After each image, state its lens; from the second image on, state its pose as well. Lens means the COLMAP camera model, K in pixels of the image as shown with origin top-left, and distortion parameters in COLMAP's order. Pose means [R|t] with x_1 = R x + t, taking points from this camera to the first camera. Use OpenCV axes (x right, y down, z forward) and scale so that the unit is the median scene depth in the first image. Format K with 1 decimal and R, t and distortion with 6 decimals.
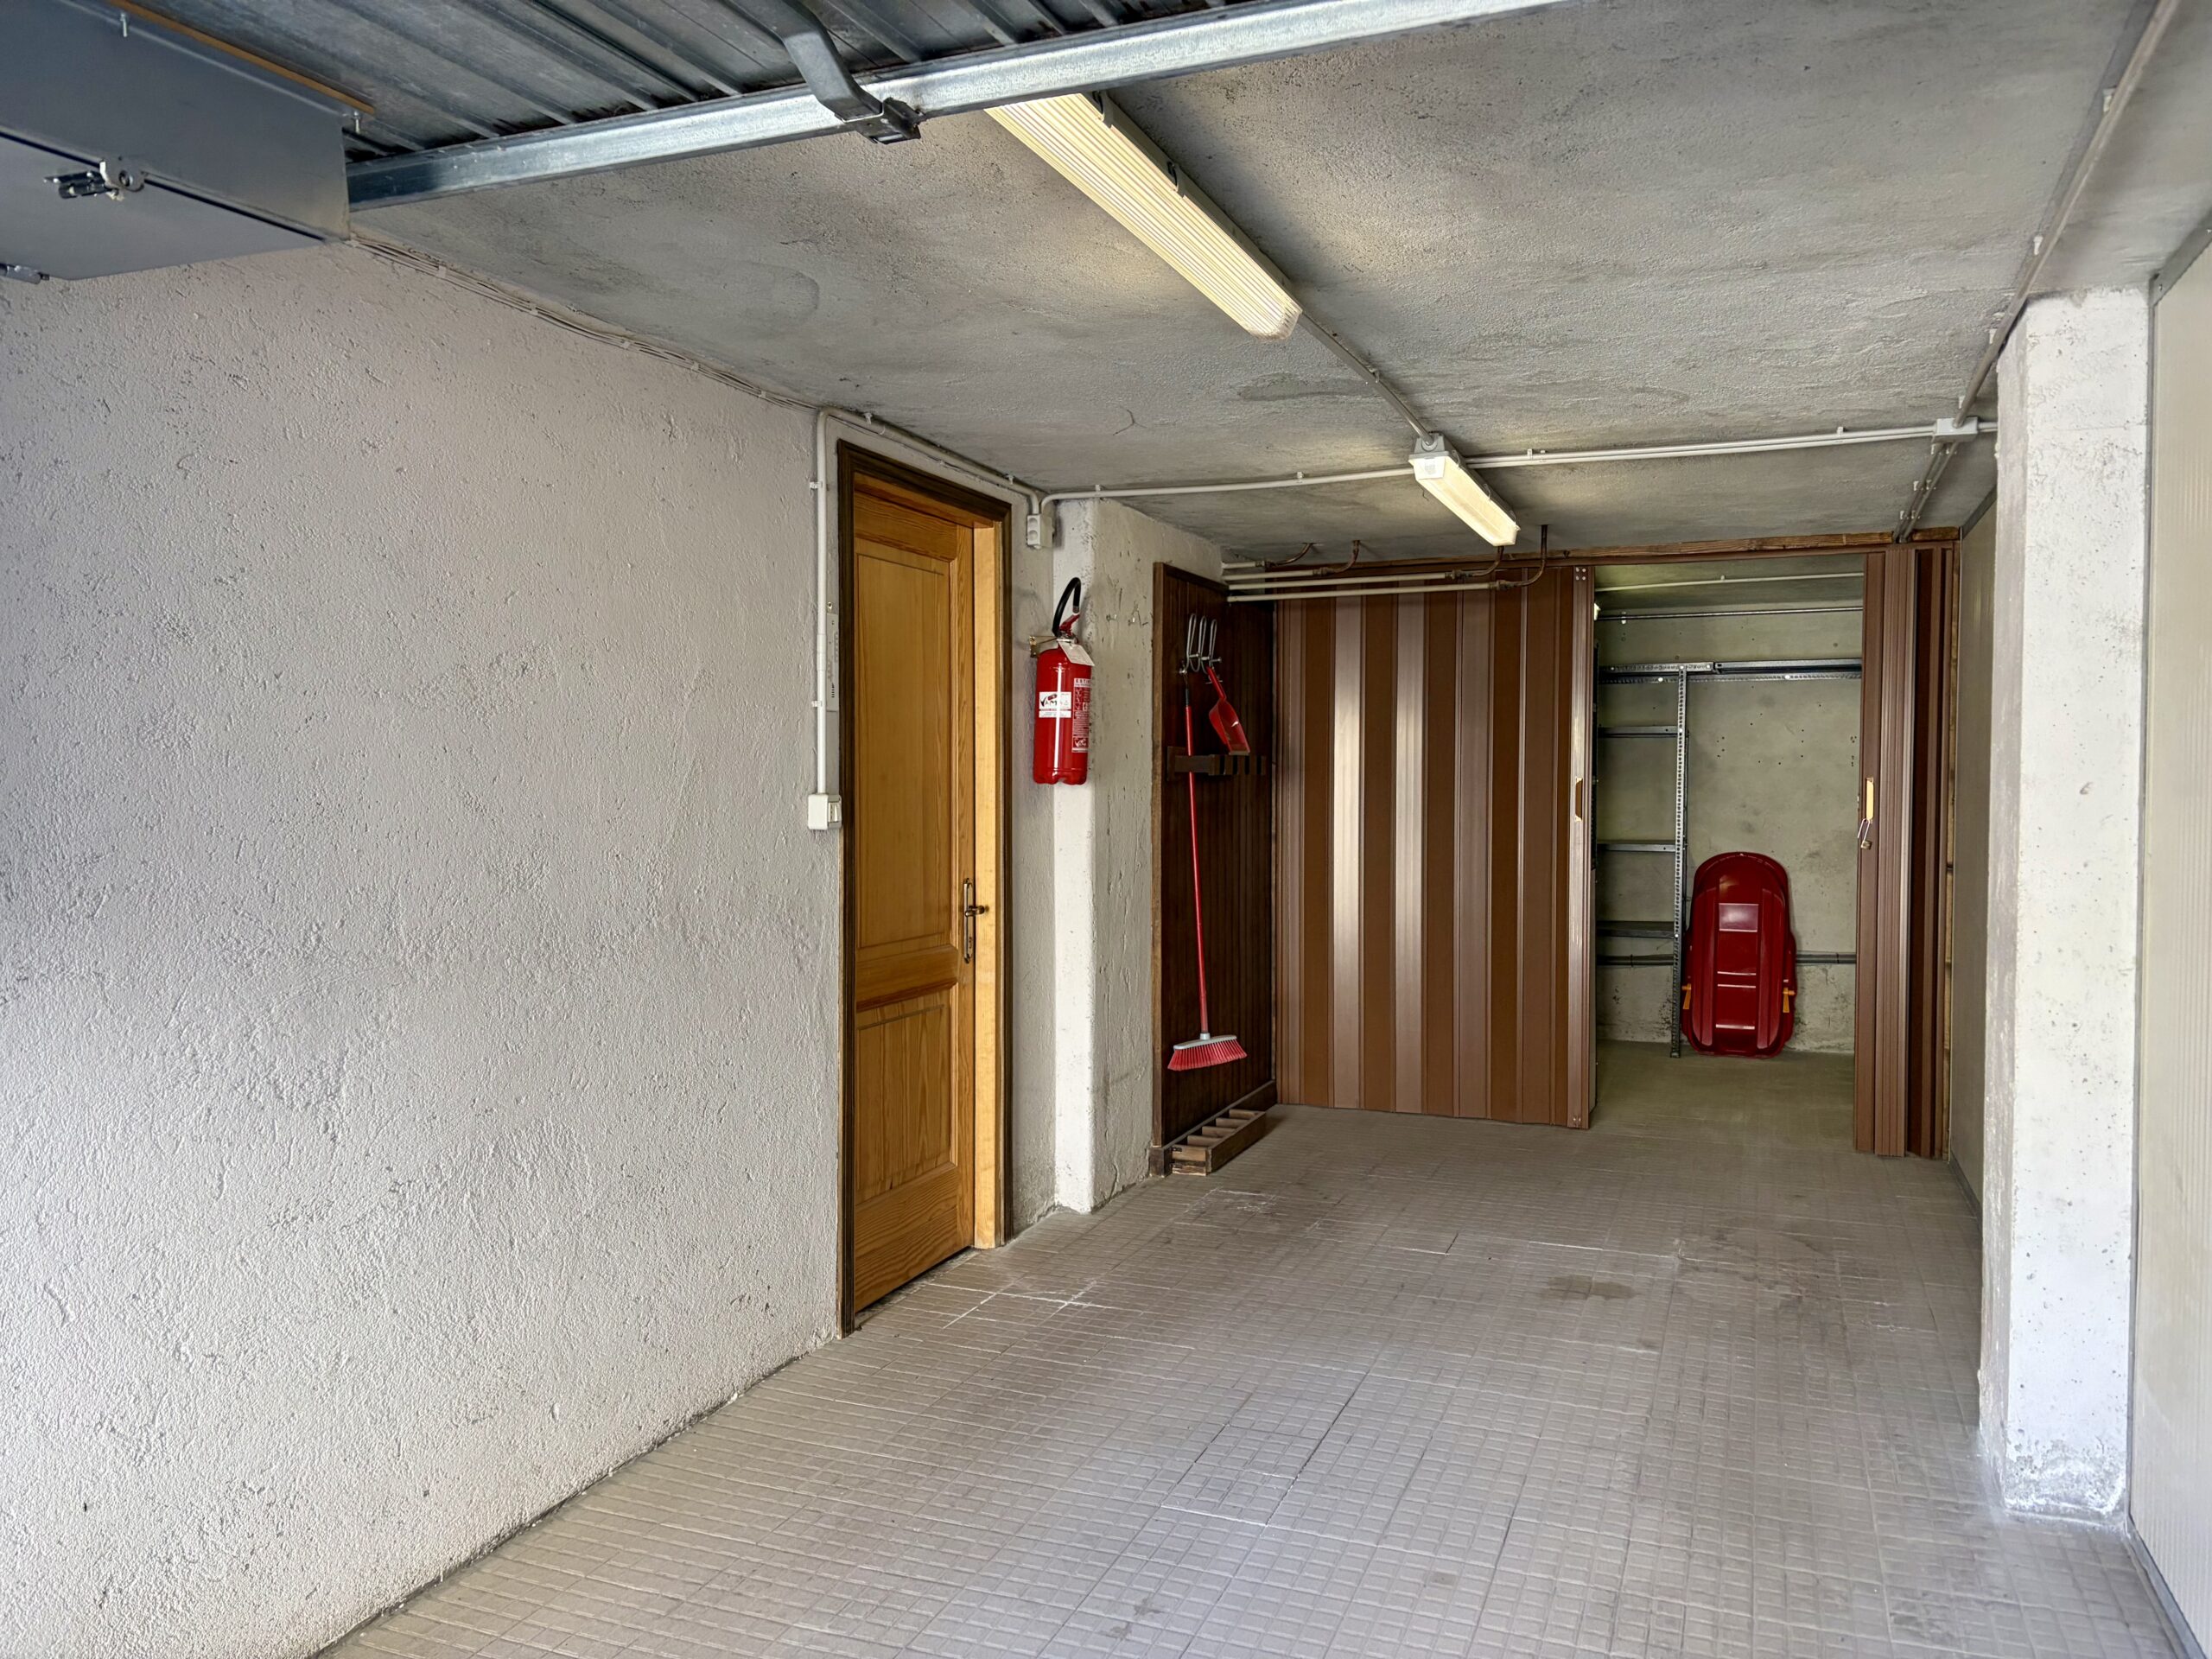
lens RADIAL K [[1672.0, 0, 1102.8], [0, 1672.0, 830.6], [0, 0, 1]] dist [0.051919, -0.060168]
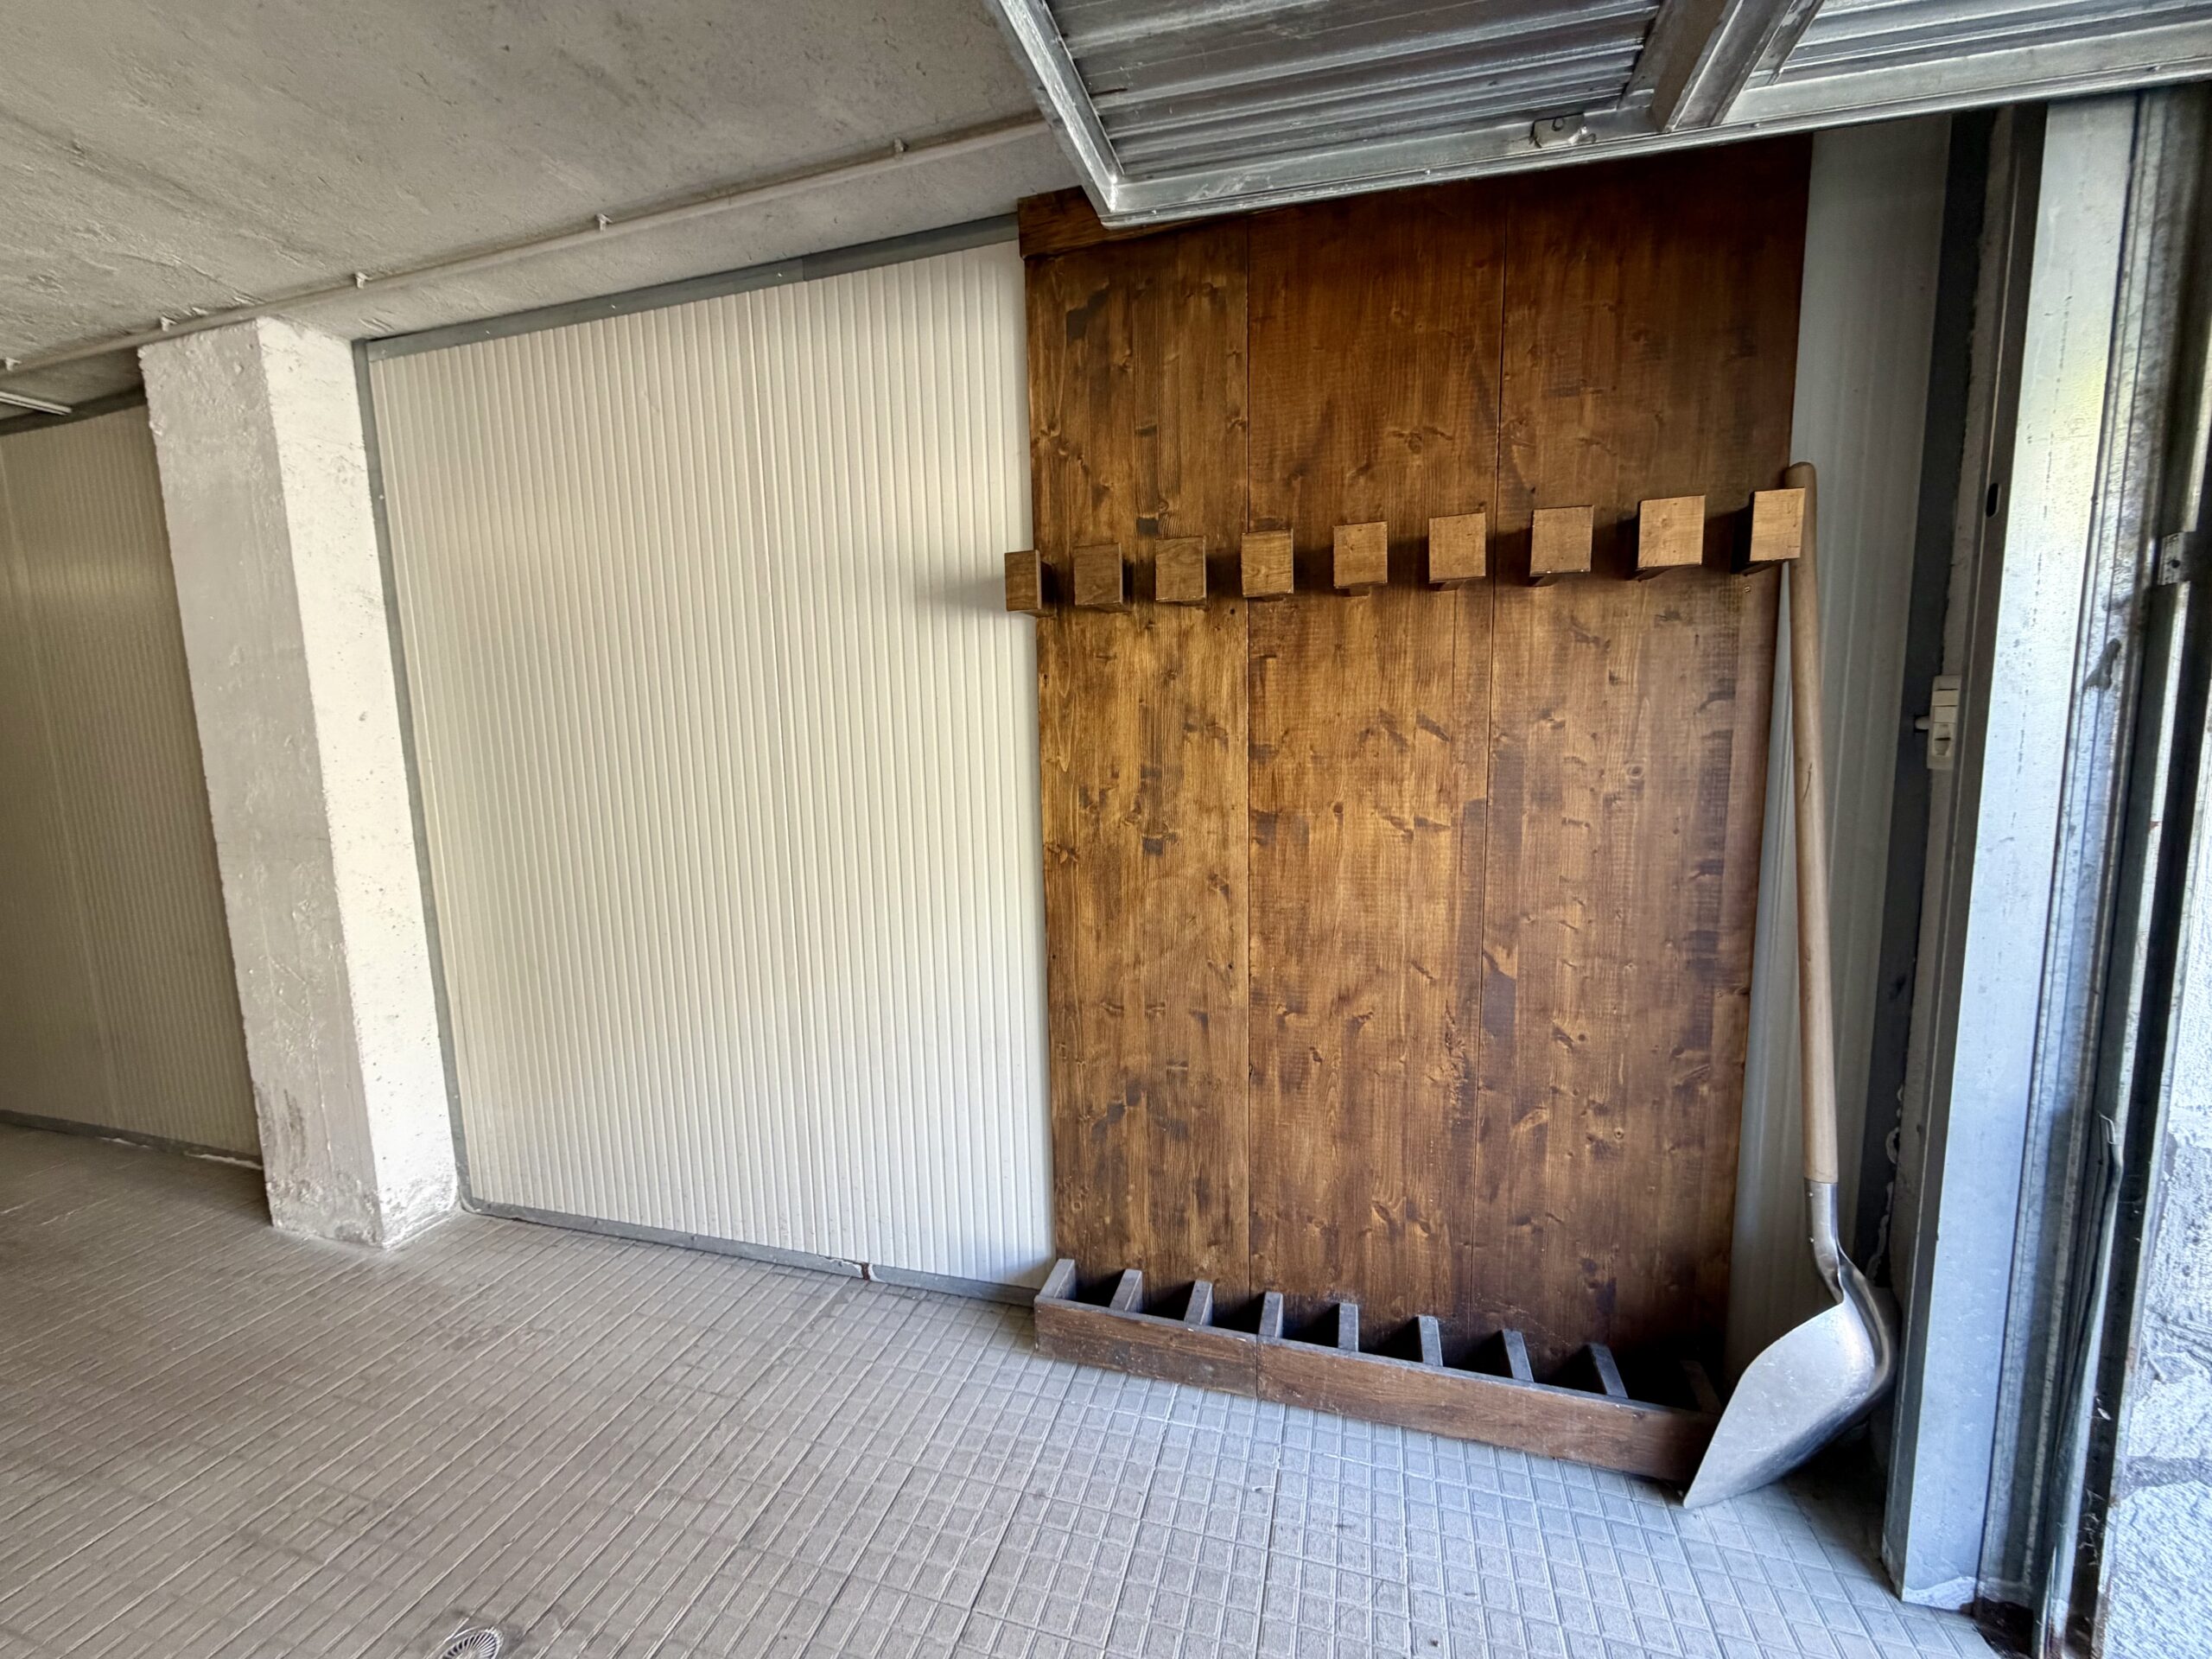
lens RADIAL K [[880.7, 0, 1099.7], [0, 880.7, 828.6], [0, 0, 1]] dist [-0.001461, 0.001010]
pose [[-0.089066, -0.119446, 0.988838, -0.182321], [0.057125, 0.990536, 0.124797, 0.010150], [-0.994386, 0.067603, -0.081400, 0.479672]]
